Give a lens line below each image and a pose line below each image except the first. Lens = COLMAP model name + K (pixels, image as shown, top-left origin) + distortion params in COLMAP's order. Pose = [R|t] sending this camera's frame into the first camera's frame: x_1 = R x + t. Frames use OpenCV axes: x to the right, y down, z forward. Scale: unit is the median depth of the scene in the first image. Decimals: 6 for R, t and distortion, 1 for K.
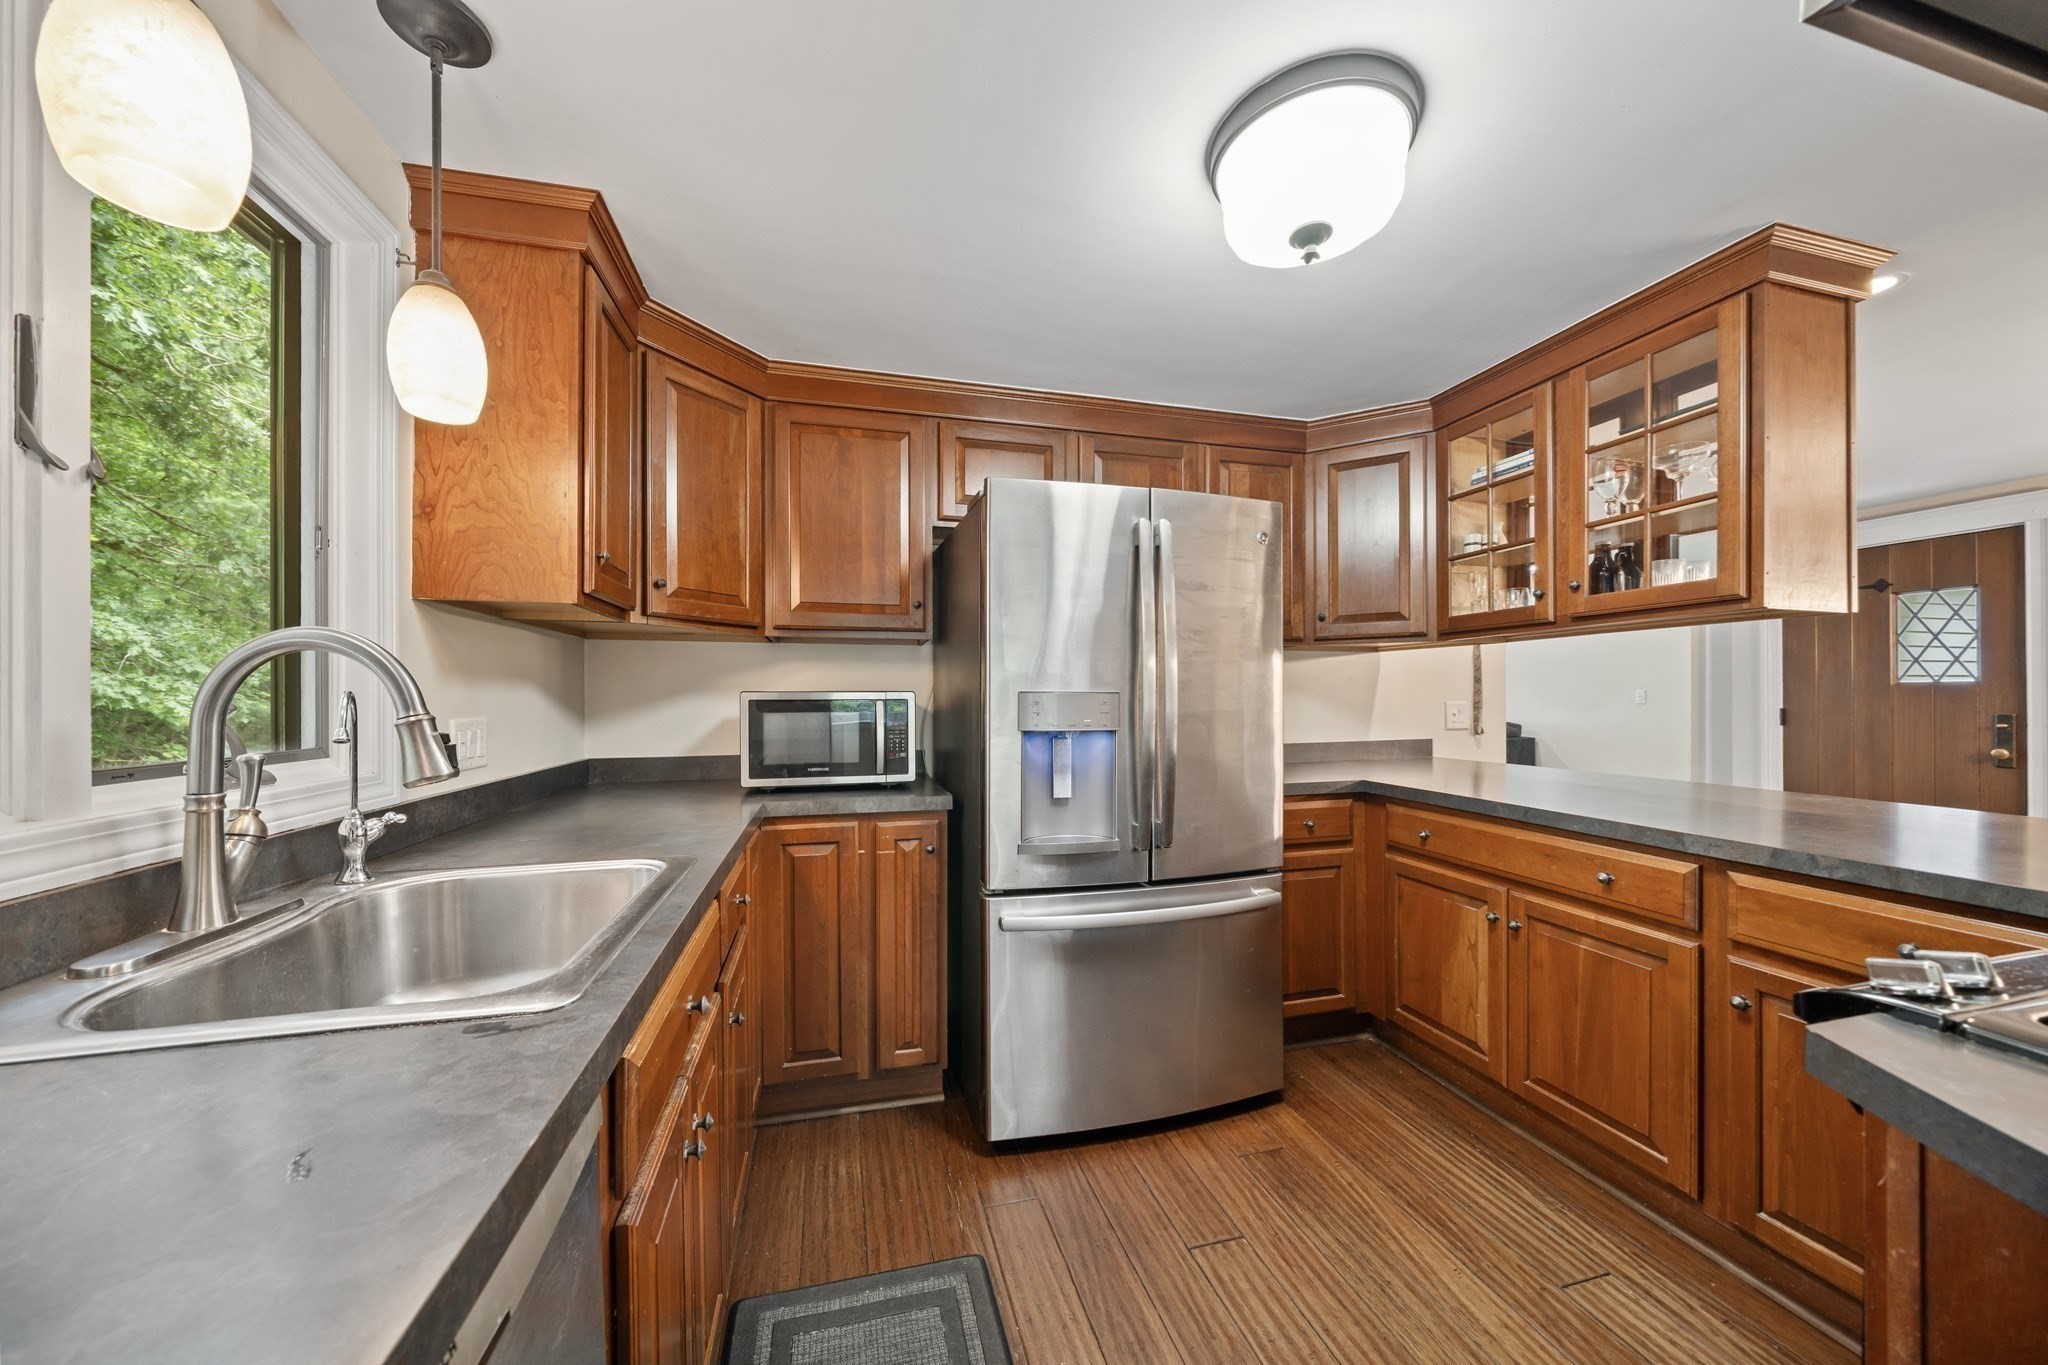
lens RADIAL K [[707.8, 0, 1013.8], [0, 707.8, 695.9], [0, 0, 1]] dist [-0.000750, -0.000006]
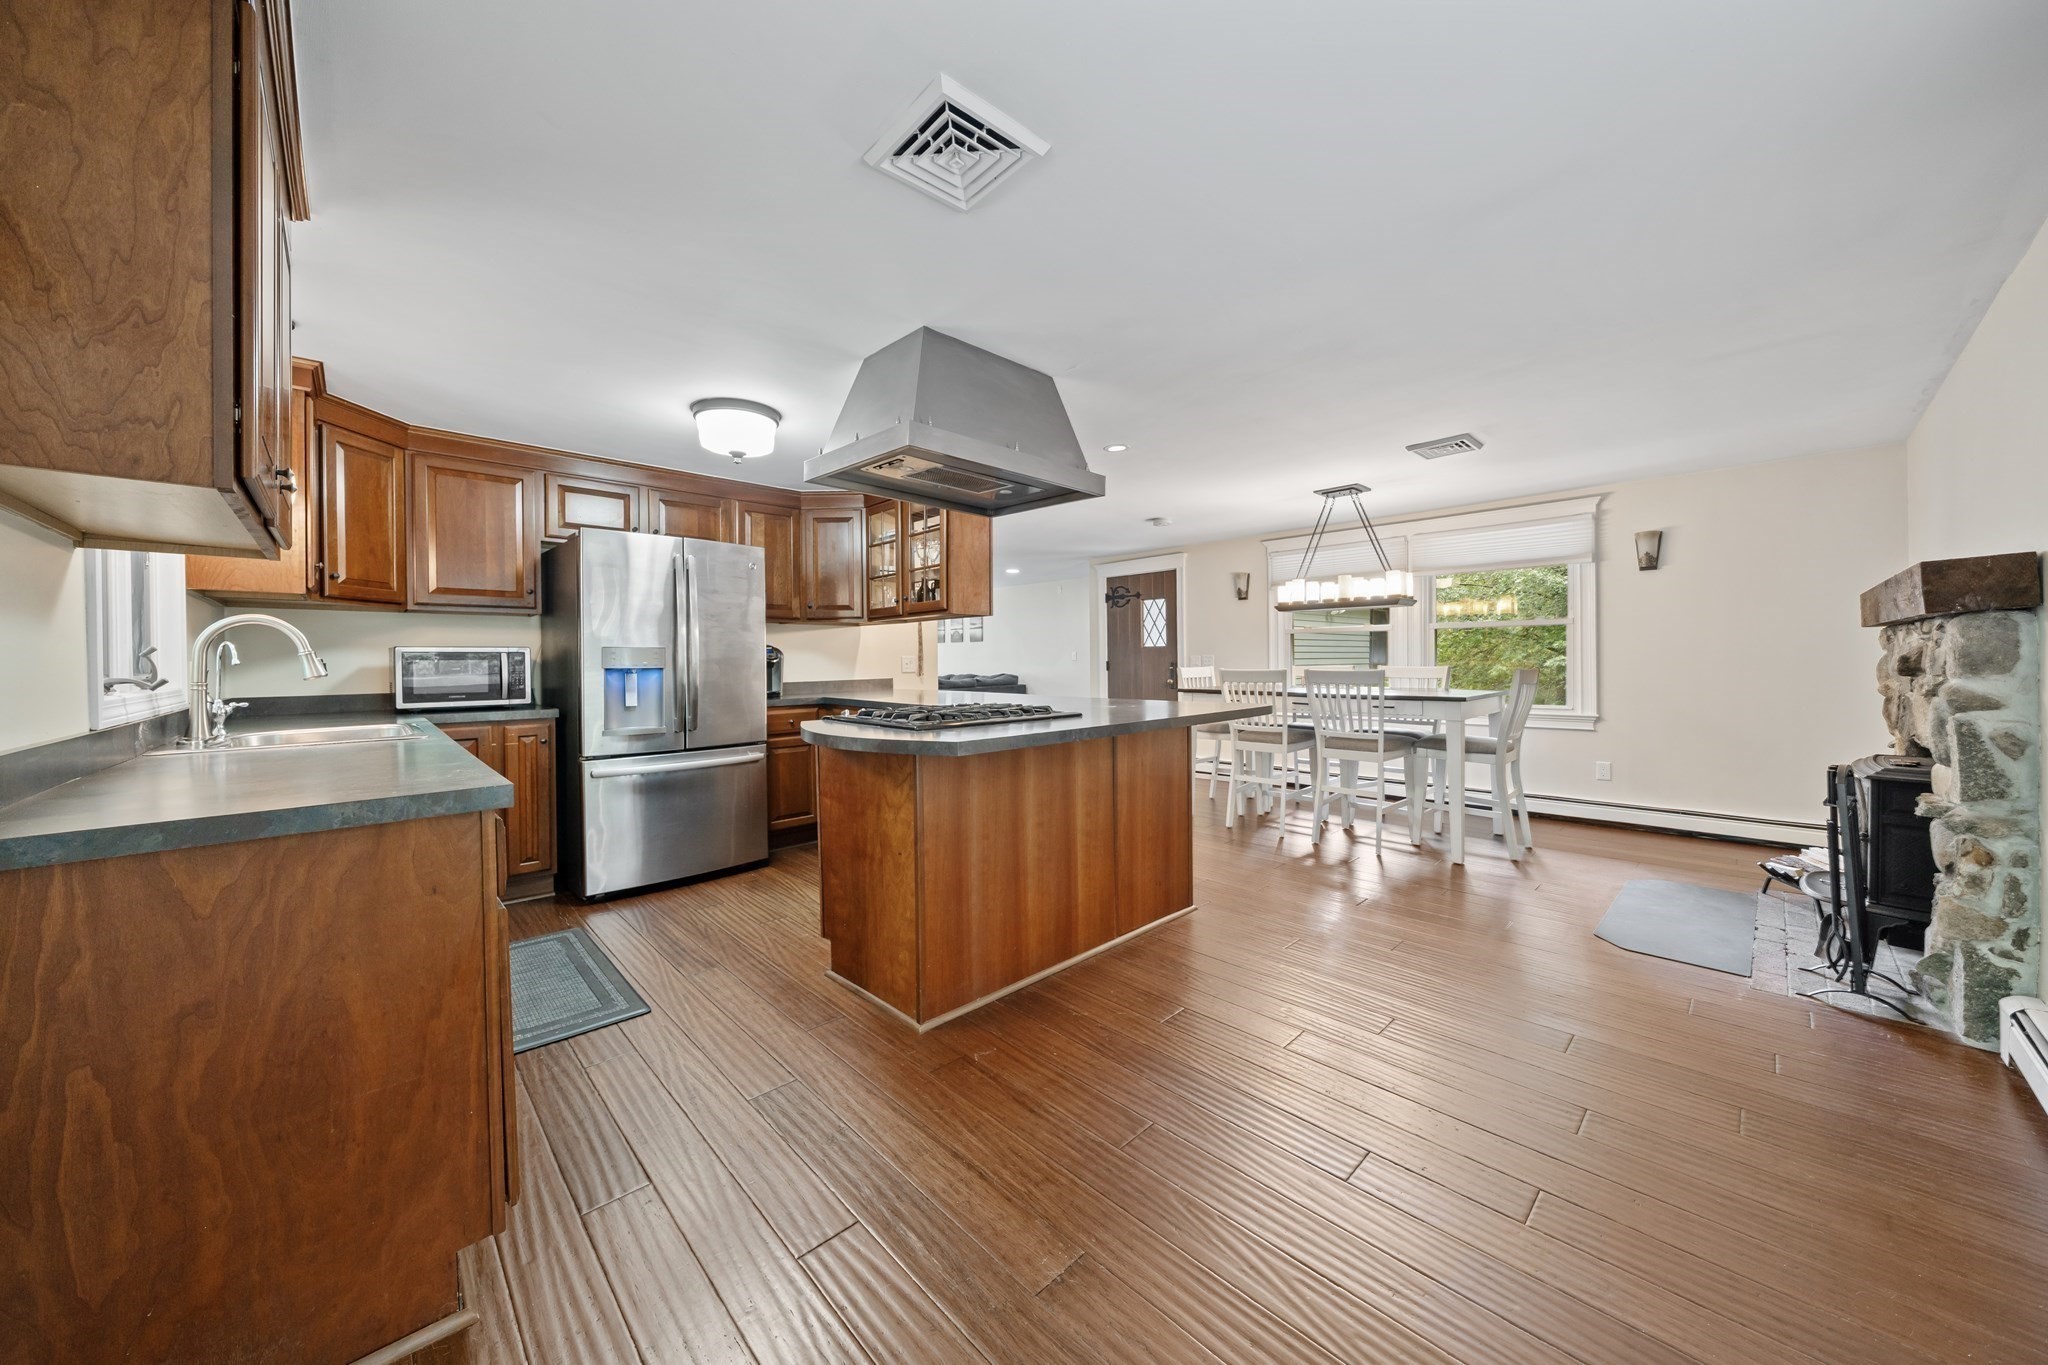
lens RADIAL K [[714.0, 0, 1018.4], [0, 714.0, 666.9], [0, 0, 1]] dist [-0.002484, -0.000056]
pose [[0.878528, -0.009532, 0.477595, 0.063068], [0.006054, 0.999943, 0.008821, 0.032317], [-0.477652, -0.004859, 0.878536, -1.000528]]
